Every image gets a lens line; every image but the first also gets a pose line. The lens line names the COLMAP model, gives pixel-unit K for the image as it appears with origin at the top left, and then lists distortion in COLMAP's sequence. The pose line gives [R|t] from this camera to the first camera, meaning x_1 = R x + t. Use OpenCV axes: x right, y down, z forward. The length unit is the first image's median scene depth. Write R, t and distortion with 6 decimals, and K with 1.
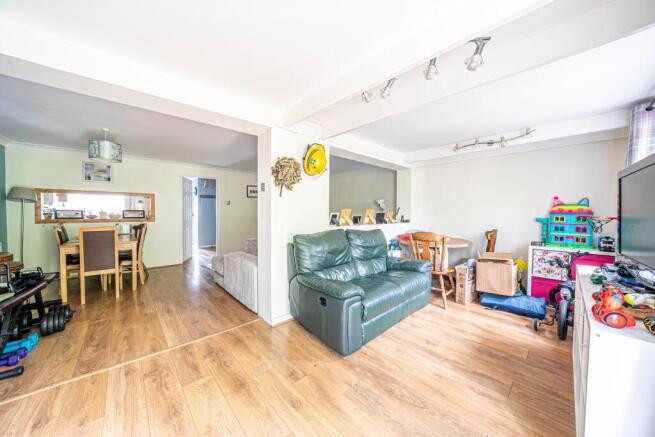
lens RADIAL K [[224.7, 0, 326.3], [0, 224.7, 217.7], [0, 0, 1]] dist [-0.003357, 0.000197]
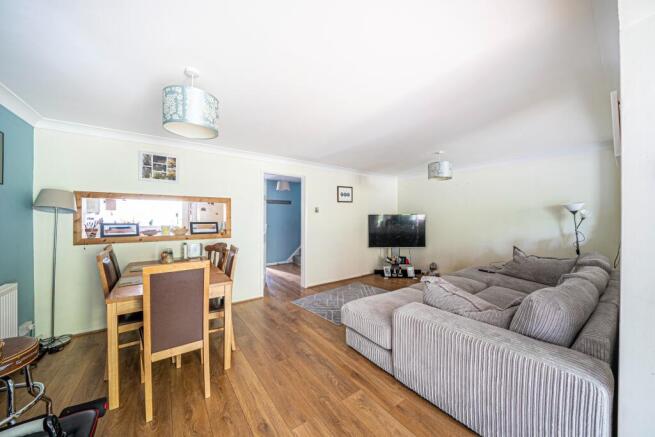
lens RADIAL K [[224.7, 0, 328.1], [0, 224.7, 219.6], [0, 0, 1]] dist [-0.003357, 0.000197]
pose [[0.995676, -0.002379, -0.092865, -0.494691], [0.001346, 0.999937, -0.011186, -0.039720], [0.092885, 0.011013, 0.995616, 0.413015]]
